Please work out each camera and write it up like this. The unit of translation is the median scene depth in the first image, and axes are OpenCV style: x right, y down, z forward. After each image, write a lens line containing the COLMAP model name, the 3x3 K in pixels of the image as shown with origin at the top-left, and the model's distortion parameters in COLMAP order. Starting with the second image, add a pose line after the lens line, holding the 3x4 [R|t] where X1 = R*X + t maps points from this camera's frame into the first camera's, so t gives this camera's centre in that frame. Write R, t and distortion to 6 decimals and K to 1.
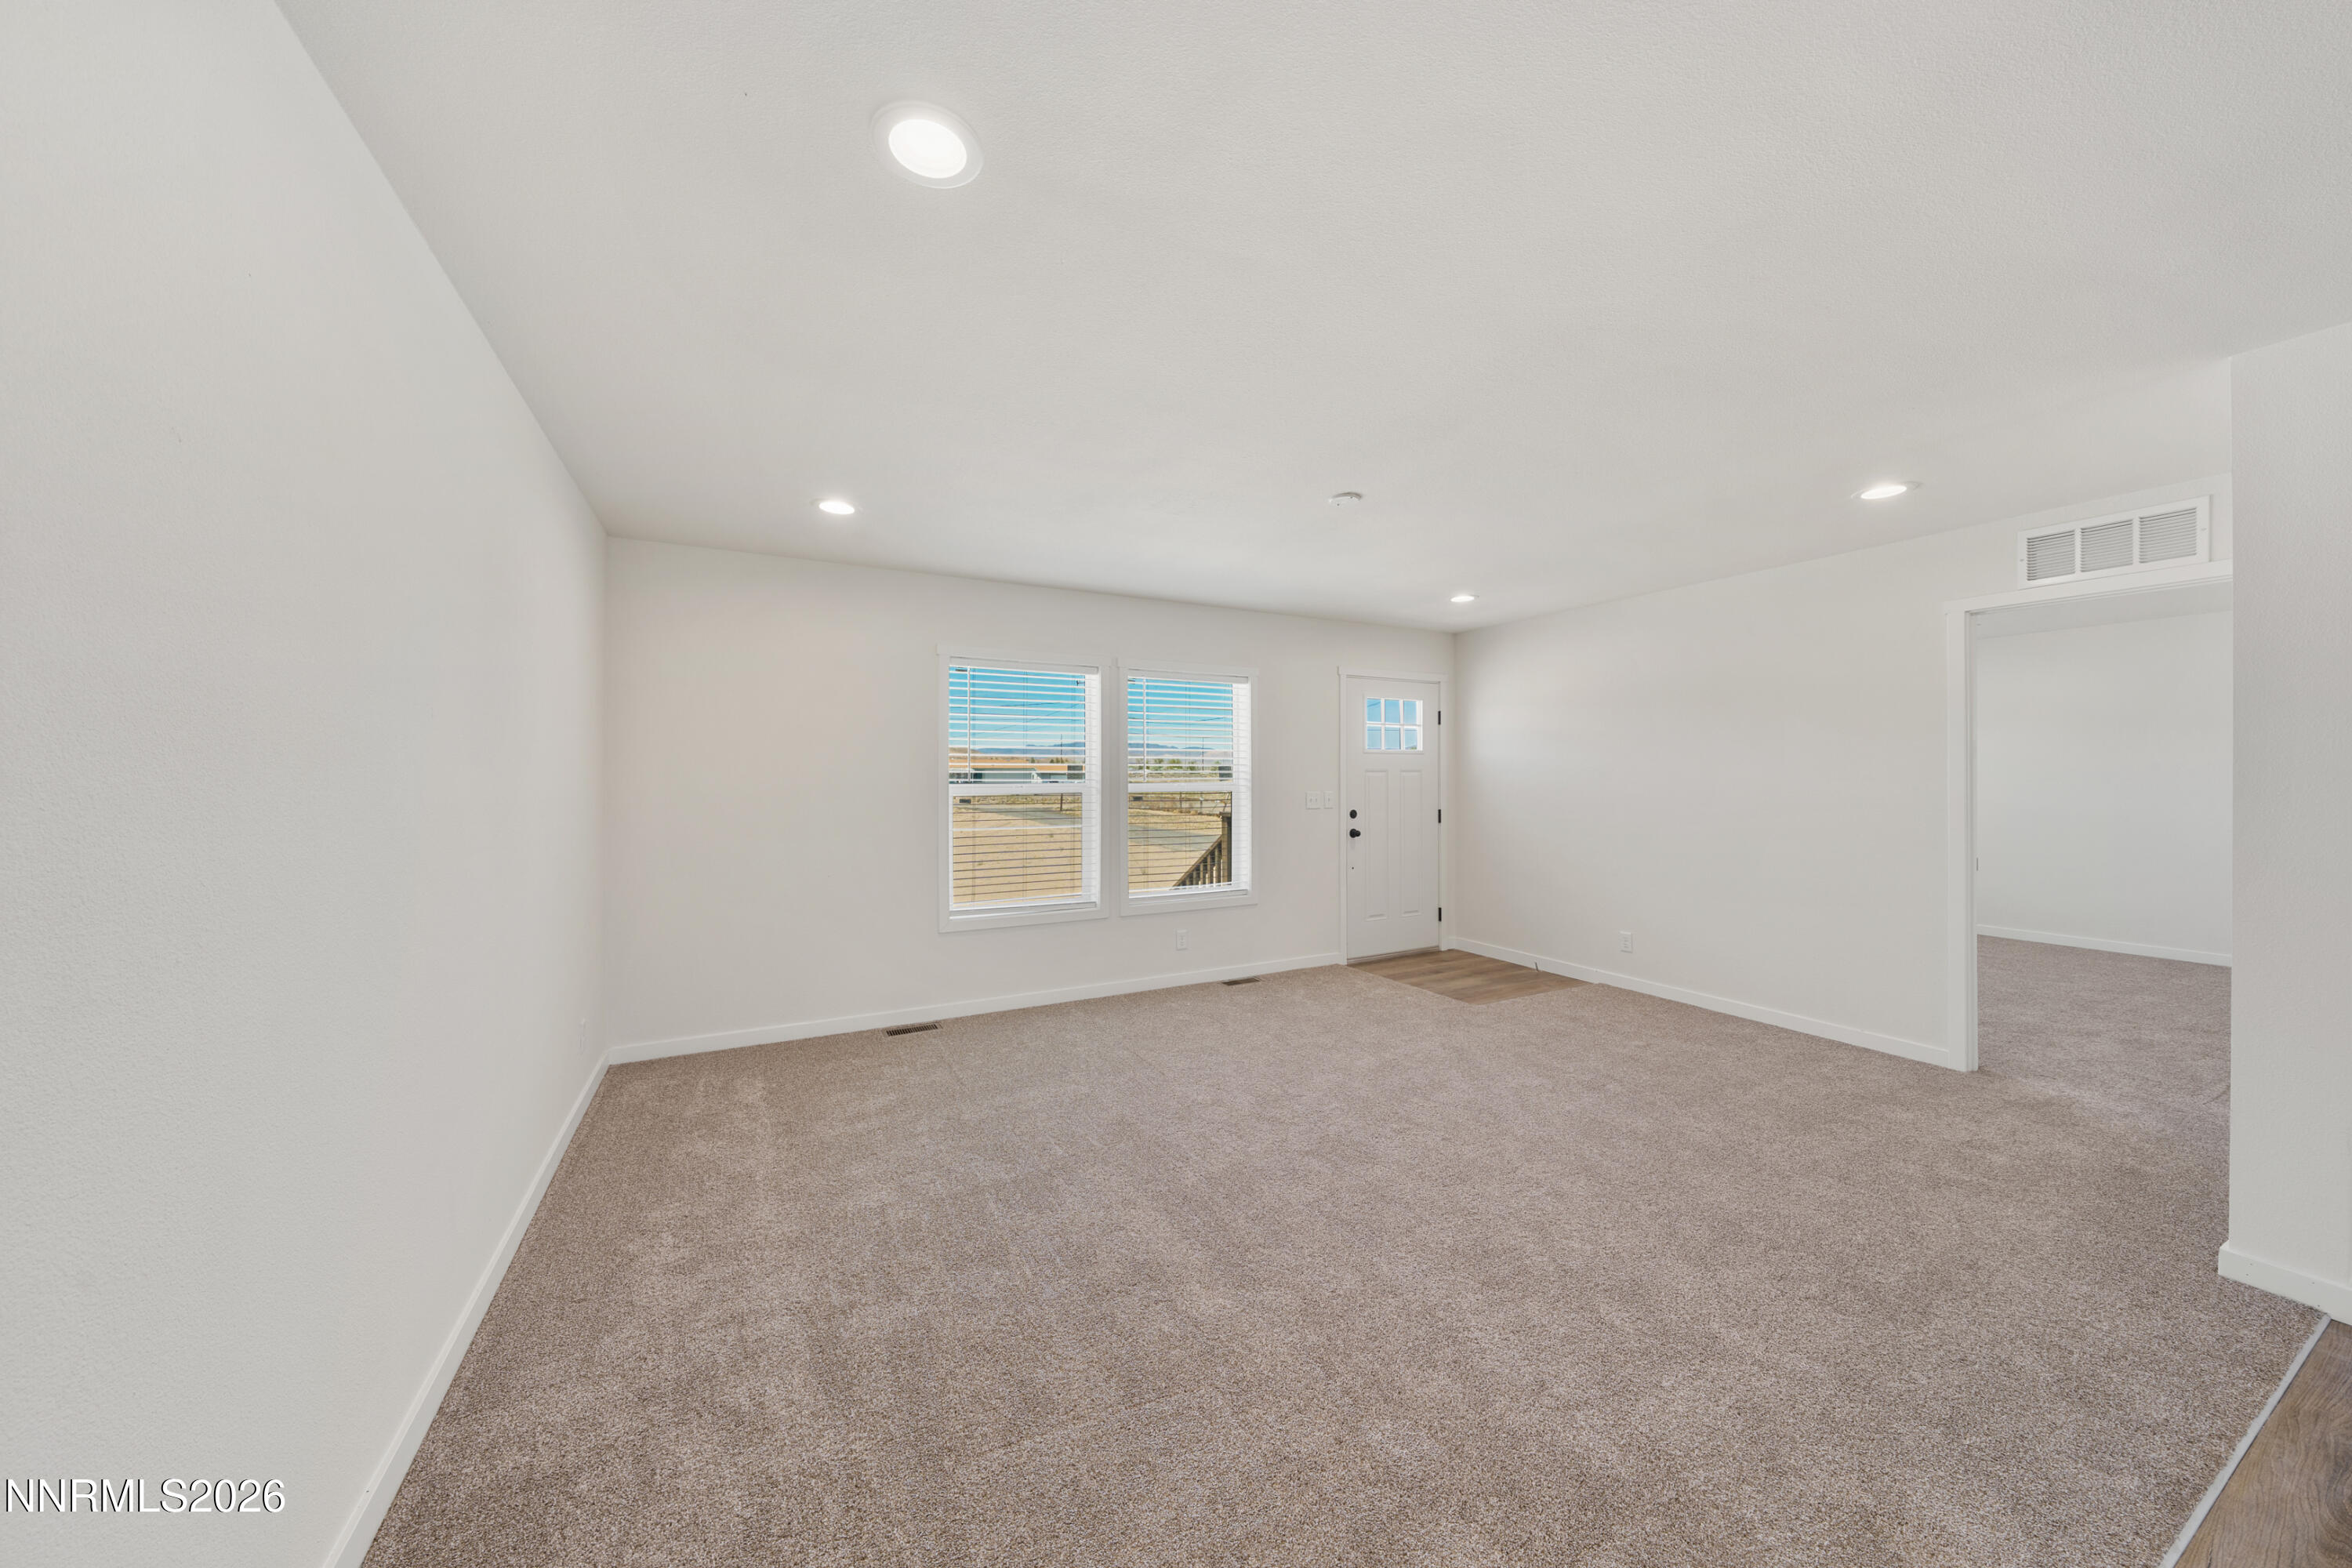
lens RADIAL K [[790.5, 0, 1173.4], [0, 790.5, 780.0], [0, 0, 1]] dist [-0.002713, 0.000540]
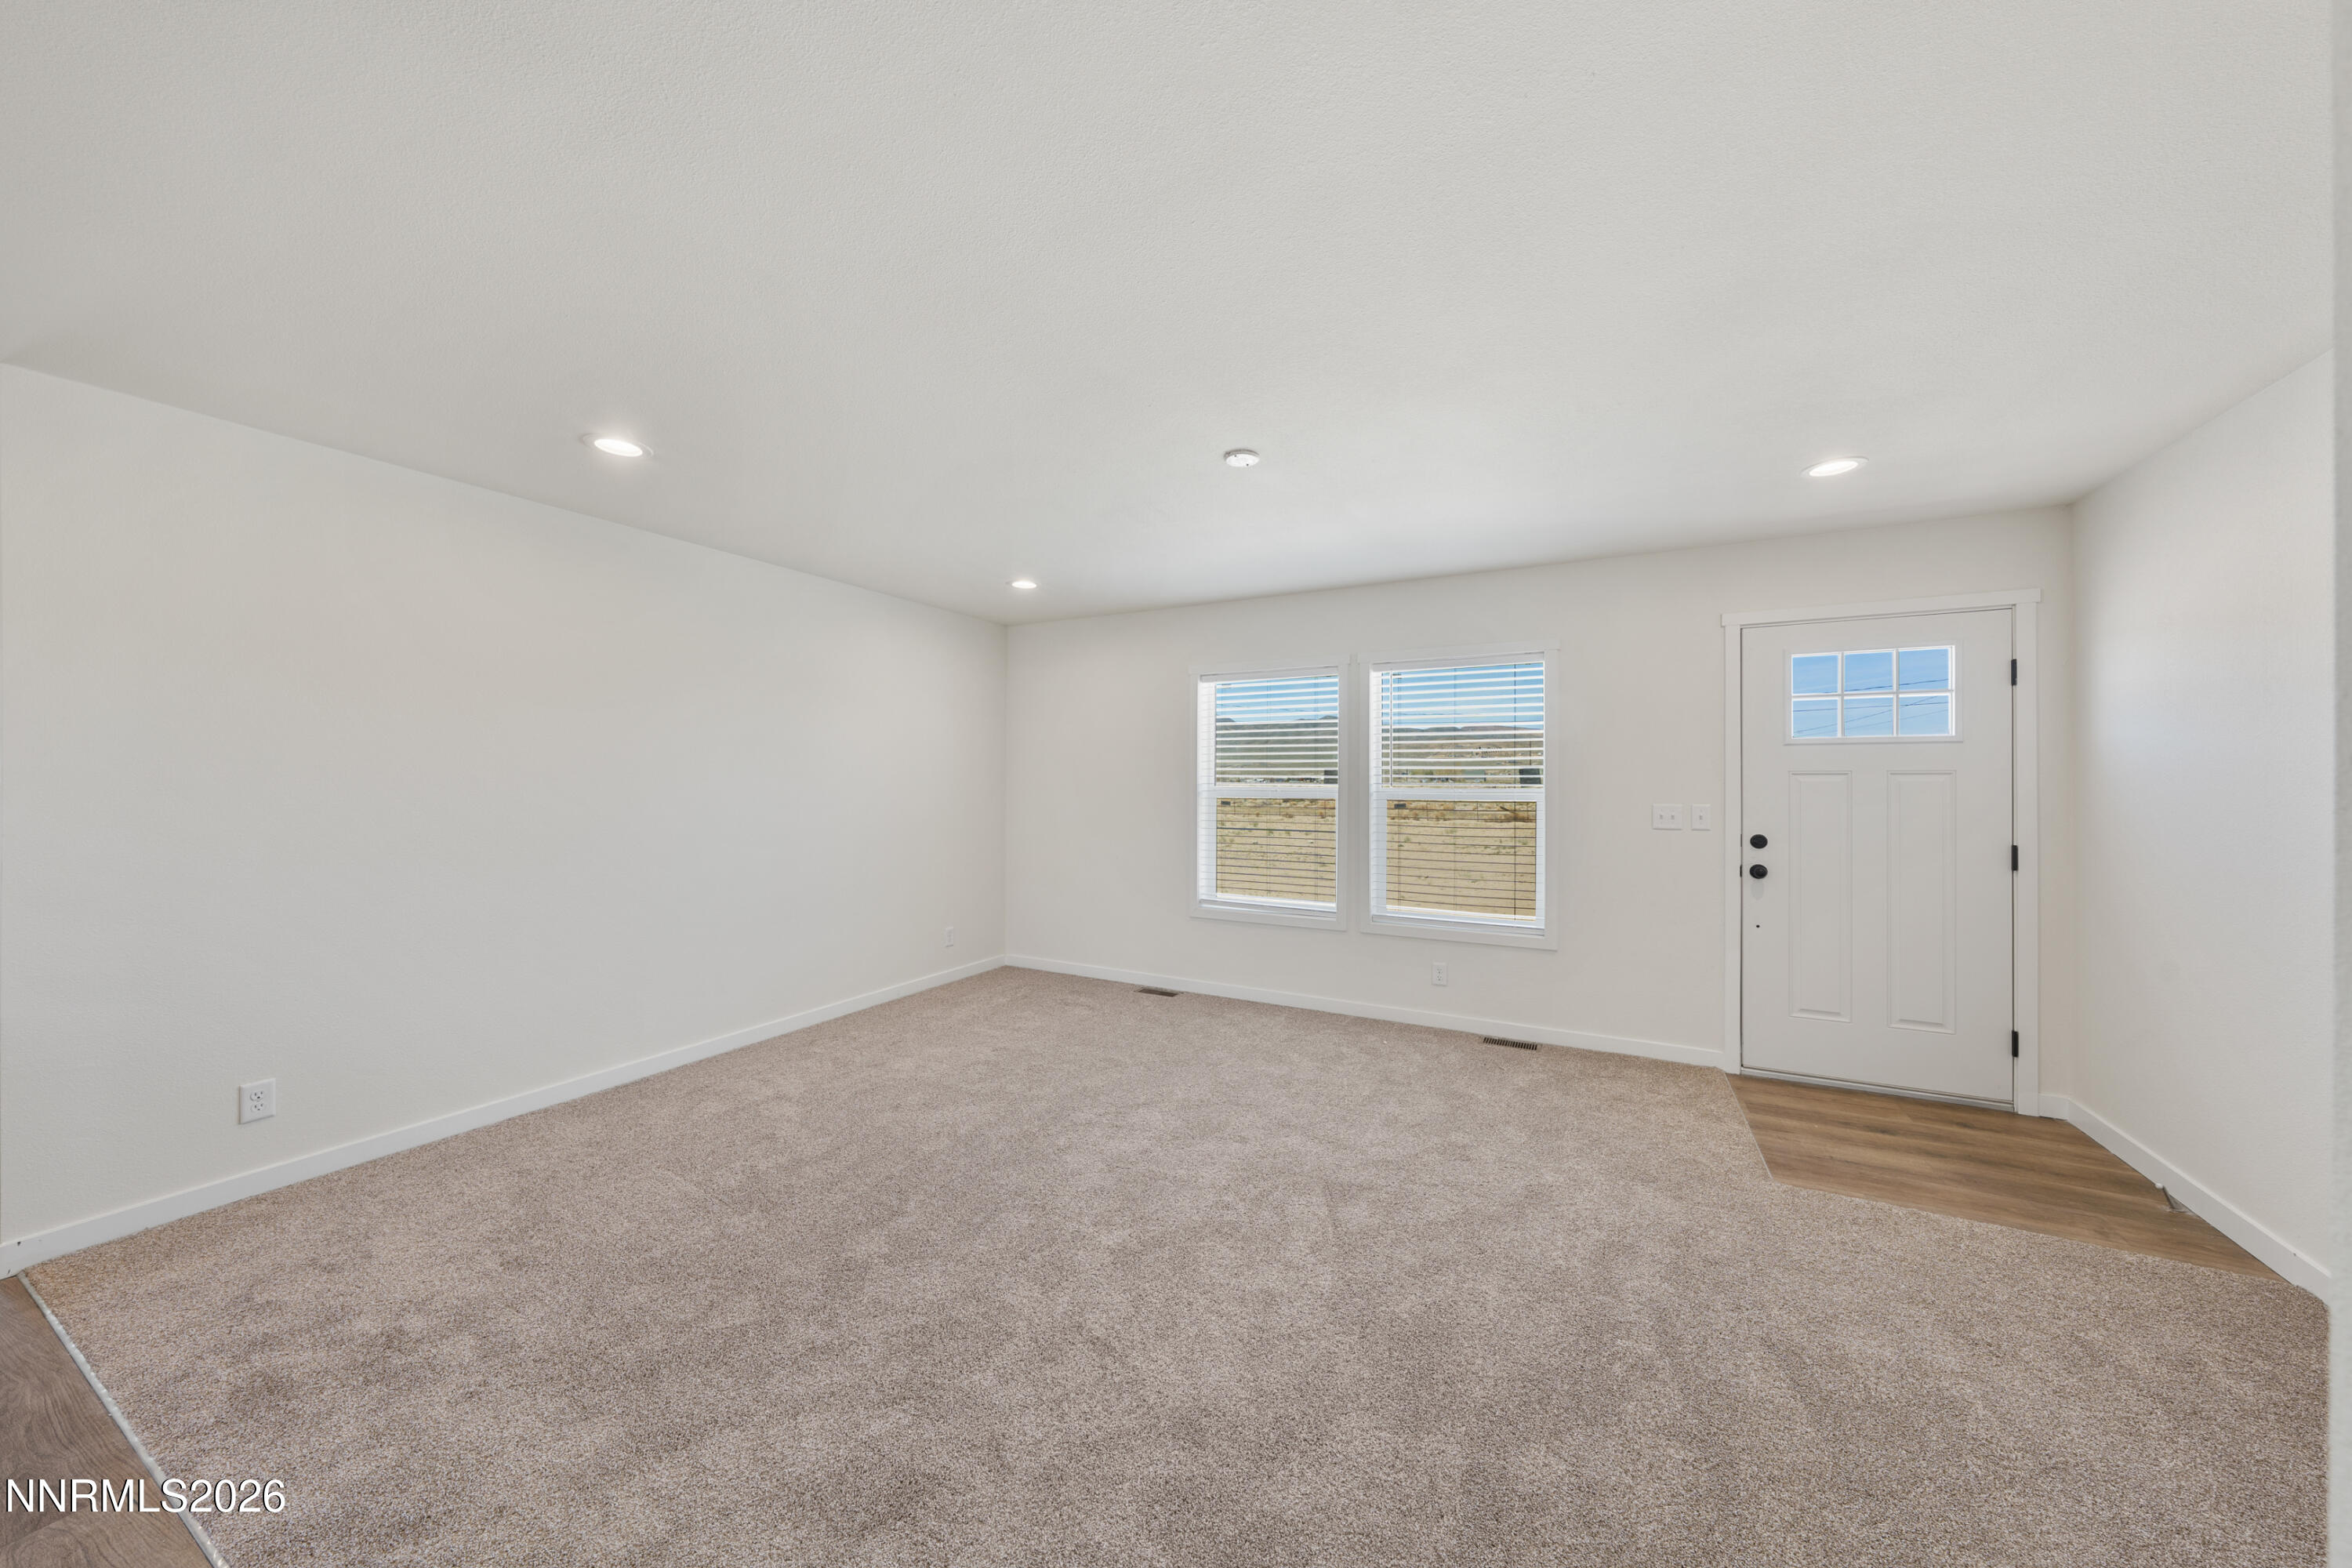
lens RADIAL K [[792.8, 0, 1176.0], [0, 792.8, 784.0], [0, 0, 1]] dist [-0.002411, -0.000421]
pose [[0.558757, 0.004377, -0.829320, 0.570341], [-0.005281, 0.999985, 0.001719, -0.002058], [0.829315, 0.003419, 0.558771, 0.292941]]
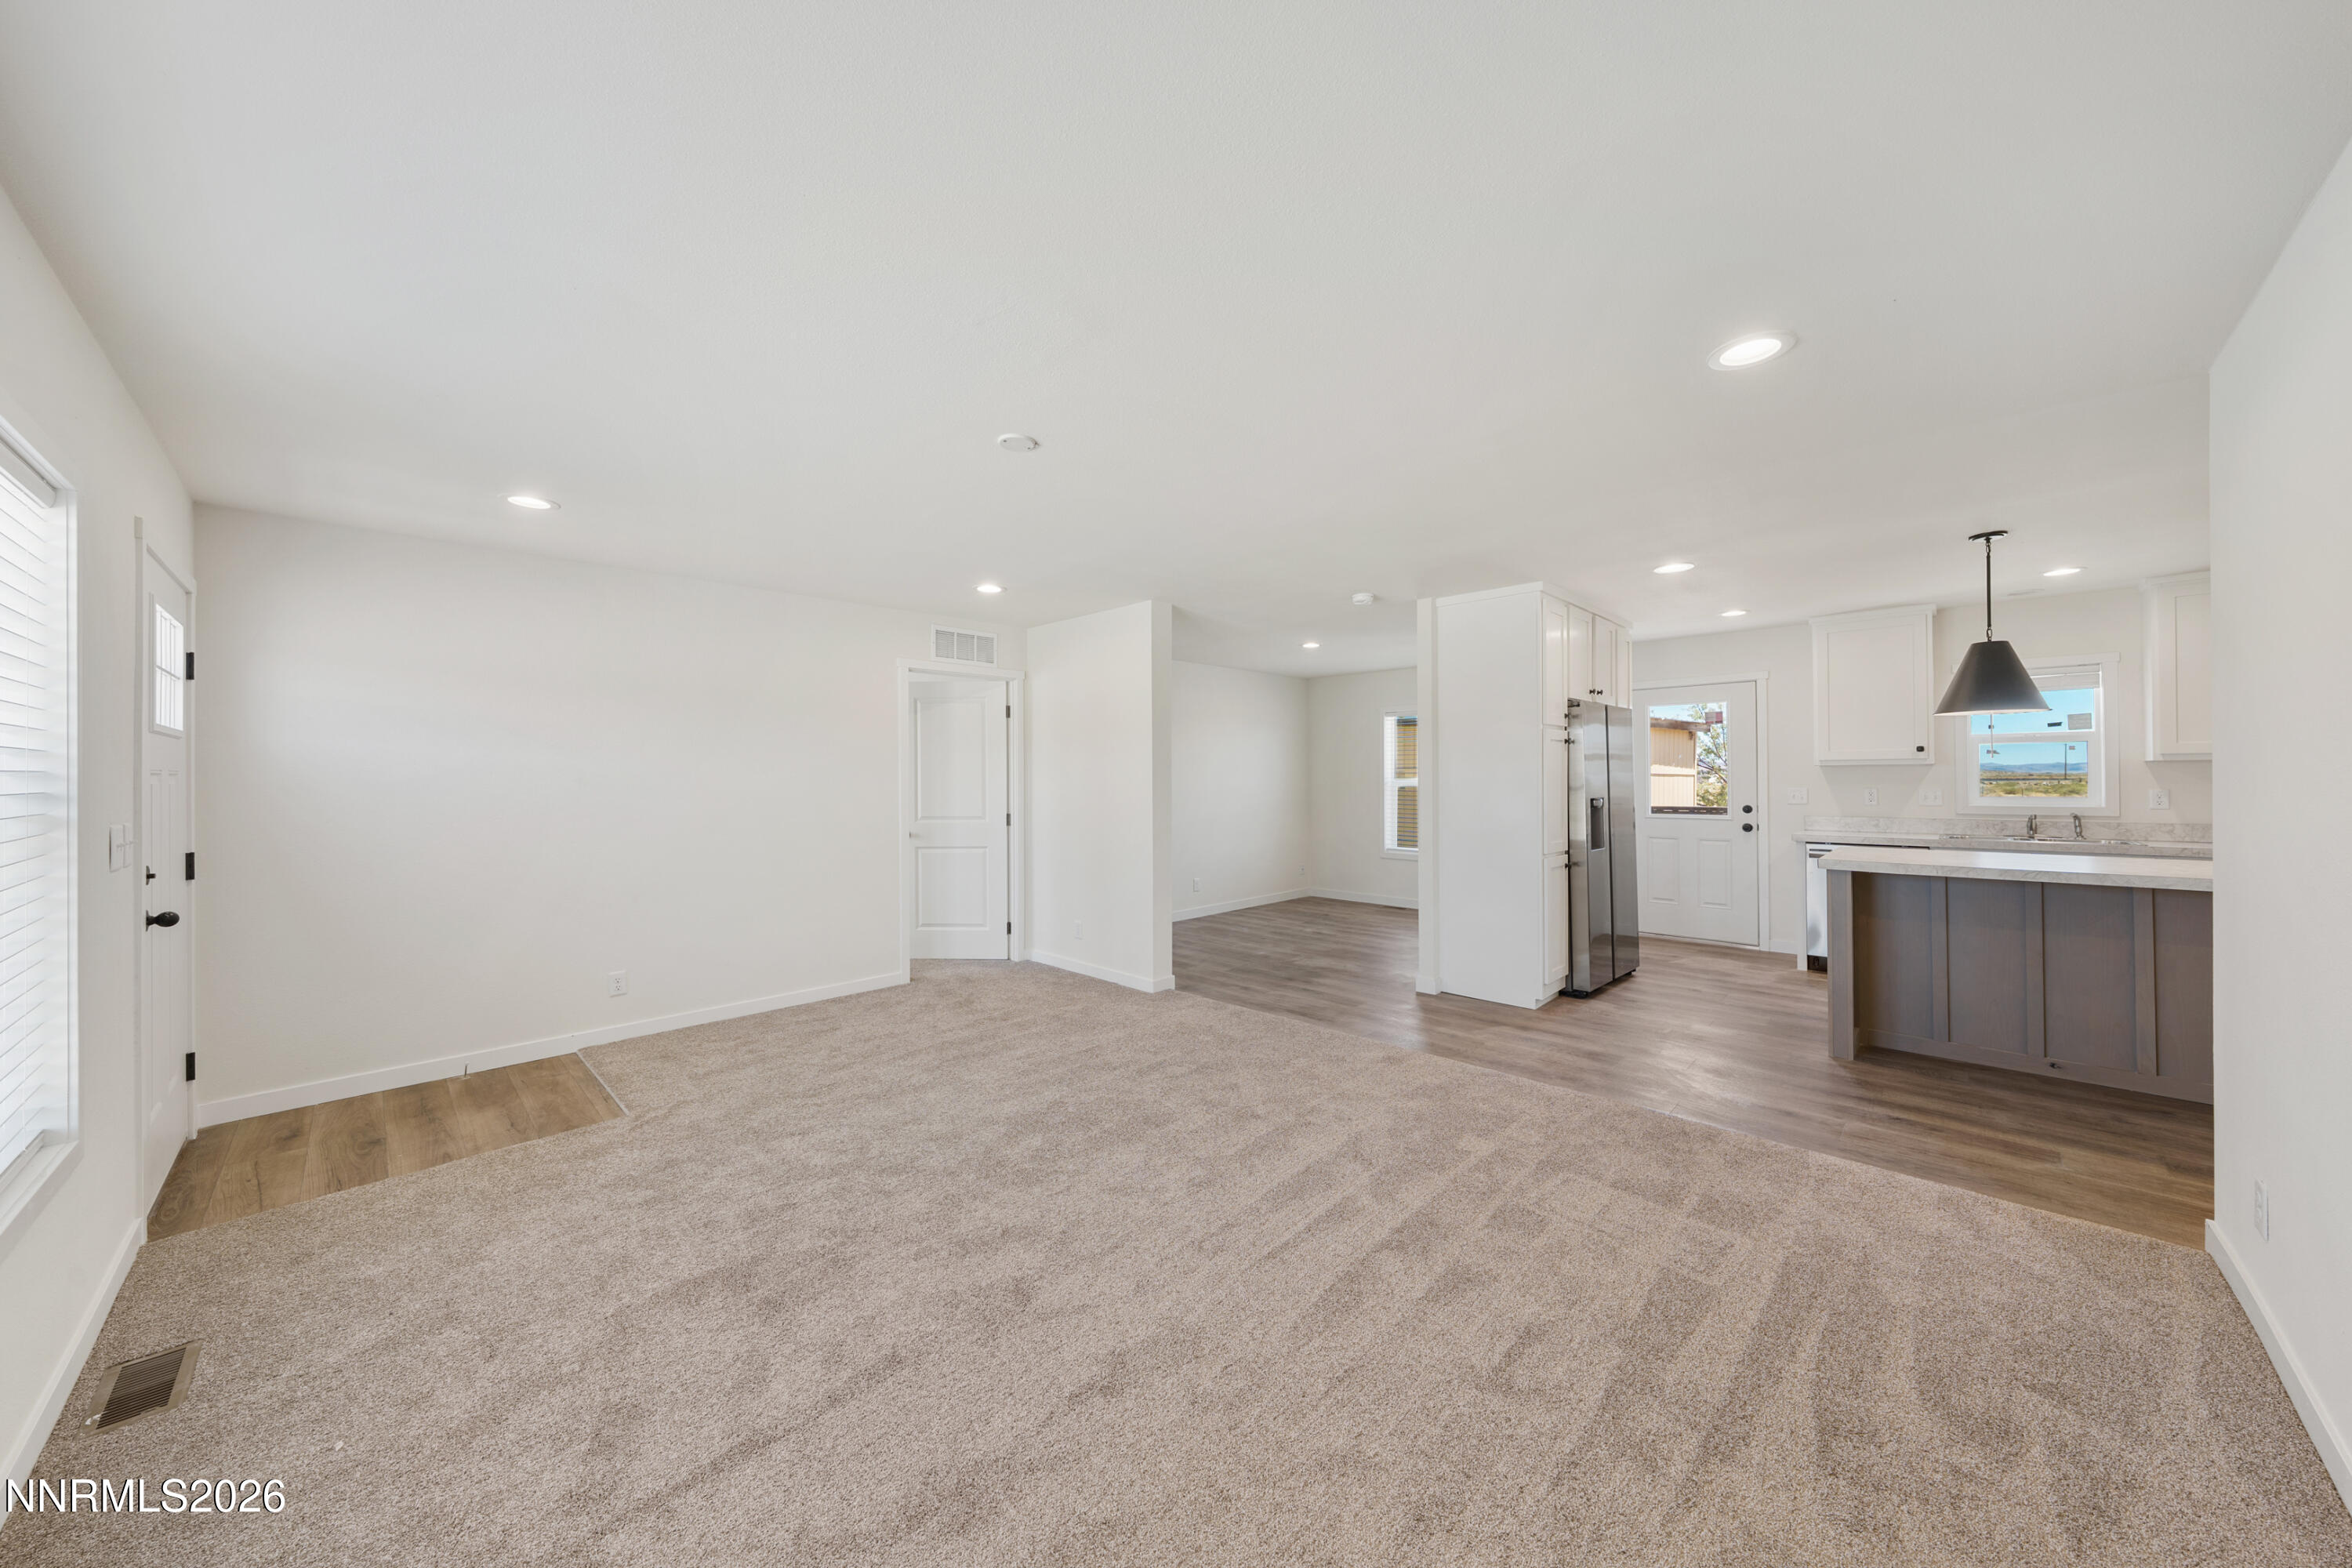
lens RADIAL K [[793.5, 0, 1169.2], [0, 793.5, 777.1], [0, 0, 1]] dist [0.001981, 0.000101]
pose [[-0.292569, 0.004371, 0.956234, -0.392775], [0.012329, 0.999924, -0.000799, -0.003629], [-0.956165, 0.011555, -0.292601, 0.691252]]
